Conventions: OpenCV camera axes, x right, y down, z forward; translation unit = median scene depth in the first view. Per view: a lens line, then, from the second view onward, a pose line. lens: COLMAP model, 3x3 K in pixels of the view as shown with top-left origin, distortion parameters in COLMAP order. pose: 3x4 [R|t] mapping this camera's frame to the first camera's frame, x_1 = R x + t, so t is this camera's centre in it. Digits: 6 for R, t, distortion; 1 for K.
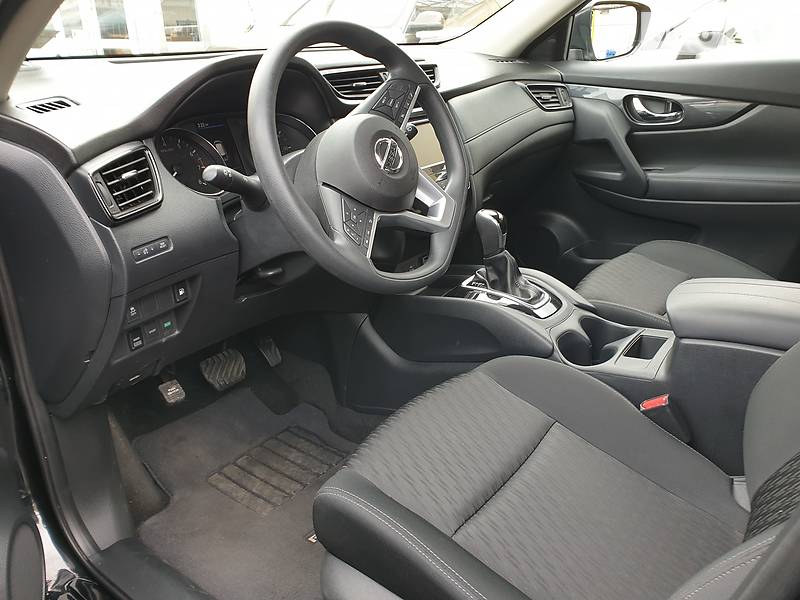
lens RADIAL K [[619.2, 0, 404.4], [0, 619.2, 303.9], [0, 0, 1]] dist [0.004872, 0.008586]
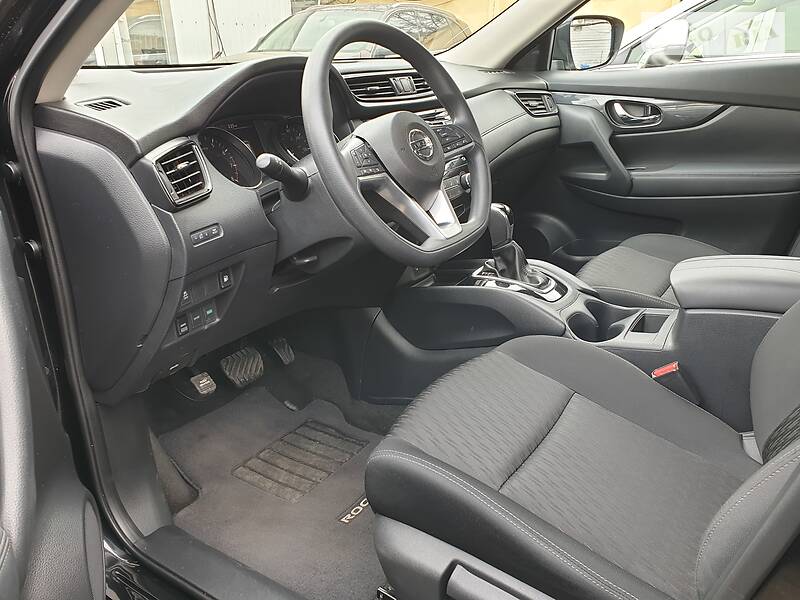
lens RADIAL K [[616.4, 0, 402.0], [0, 616.4, 302.7], [0, 0, 1]] dist [0.009496, -0.000752]
pose [[0.998209, -0.033950, 0.049265, -0.088459], [0.035796, 0.998670, -0.037096, 0.055834], [-0.047941, 0.038793, 0.998097, -0.049326]]
